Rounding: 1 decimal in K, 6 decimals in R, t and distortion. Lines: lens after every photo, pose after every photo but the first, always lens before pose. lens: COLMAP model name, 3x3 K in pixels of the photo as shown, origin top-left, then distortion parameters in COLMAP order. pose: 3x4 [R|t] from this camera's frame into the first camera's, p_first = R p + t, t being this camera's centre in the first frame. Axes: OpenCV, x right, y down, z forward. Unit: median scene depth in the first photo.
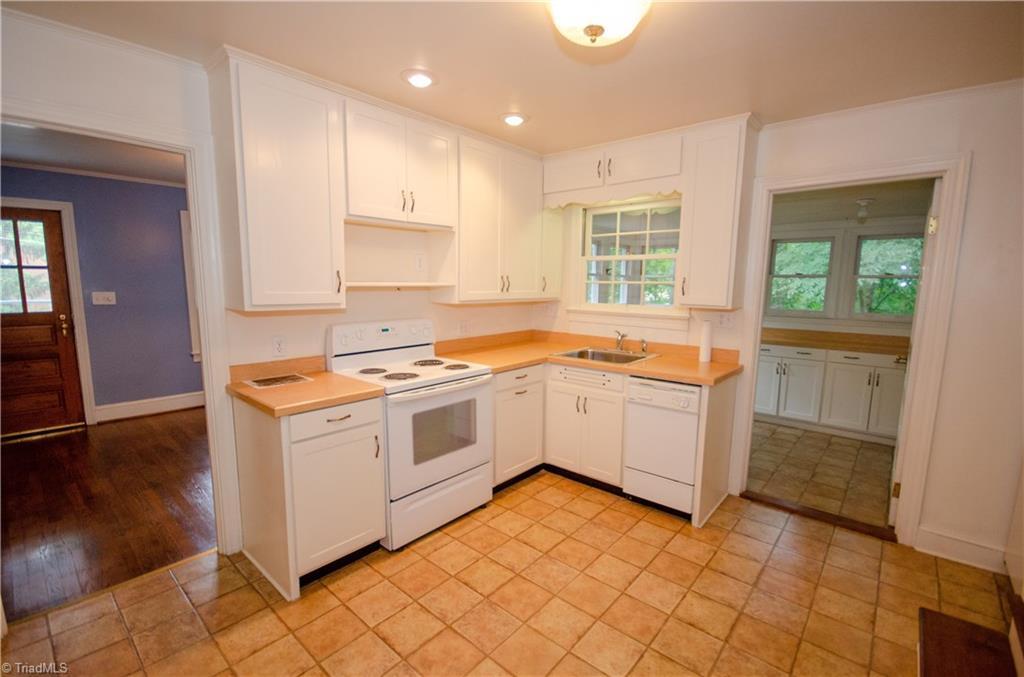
lens RADIAL K [[450.1, 0, 513.8], [0, 450.1, 345.6], [0, 0, 1]] dist [-0.003127, -0.000705]
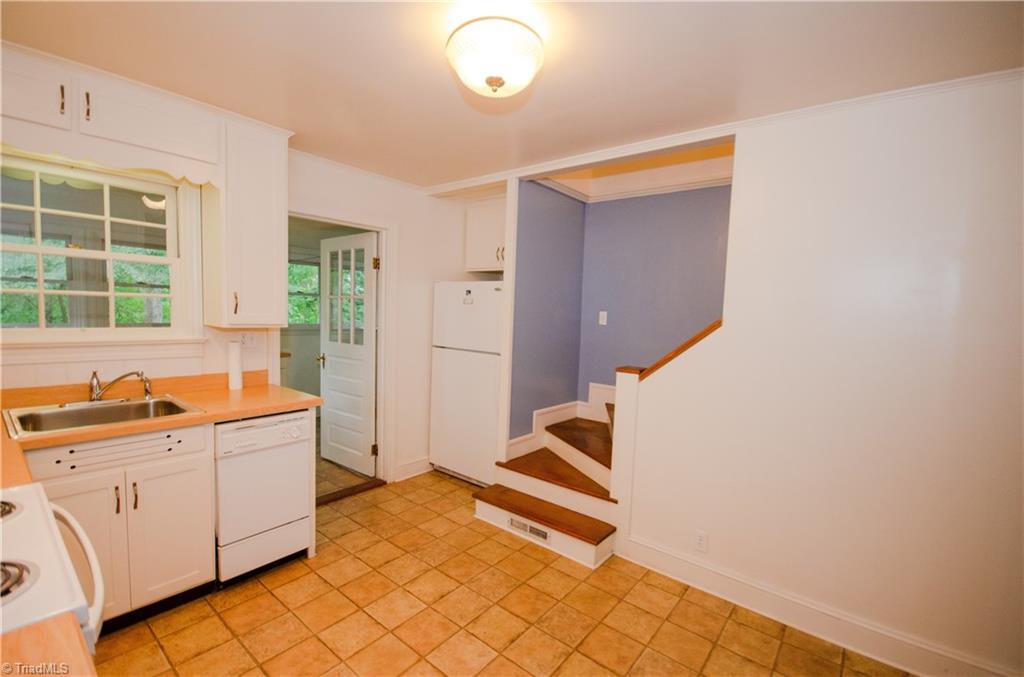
lens RADIAL K [[450.1, 0, 513.8], [0, 450.1, 345.6], [0, 0, 1]] dist [-0.003127, -0.000705]
pose [[-0.034695, -0.091182, 0.995230, -0.474345], [0.101417, 0.990367, 0.094272, -0.078902], [-0.994239, 0.104204, -0.025113, 0.512038]]
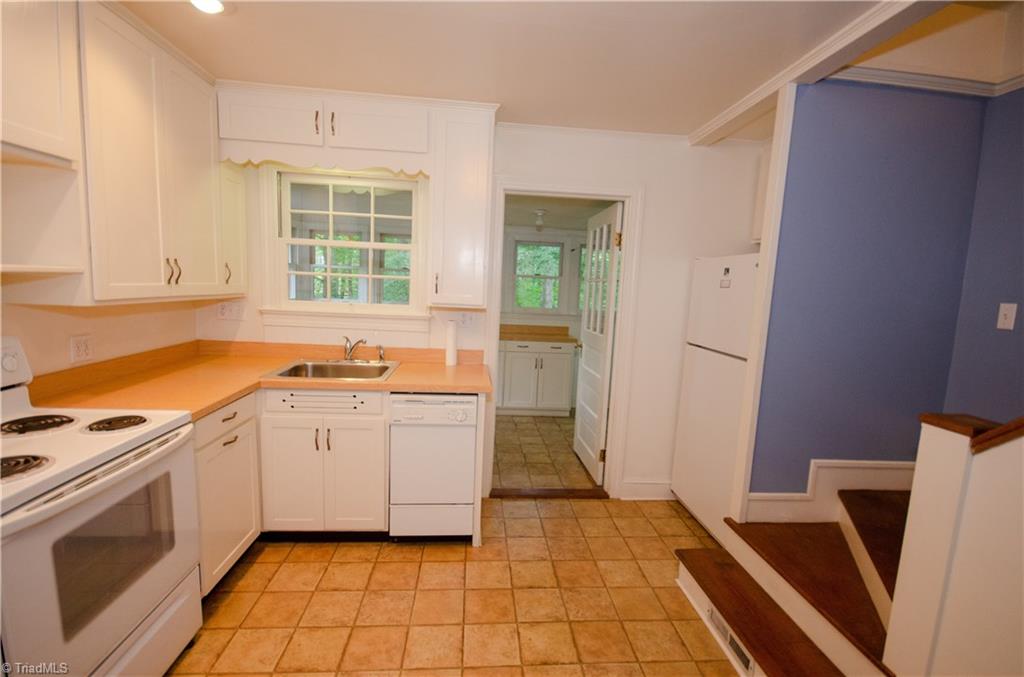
lens RADIAL K [[469.5, 0, 514.4], [0, 469.5, 346.0], [0, 0, 1]] dist [-0.001876, -0.000637]
pose [[0.697719, -0.072856, 0.712657, -0.179925], [0.061420, 0.997236, 0.041817, -0.037940], [-0.713734, 0.014595, 0.700265, 0.247368]]
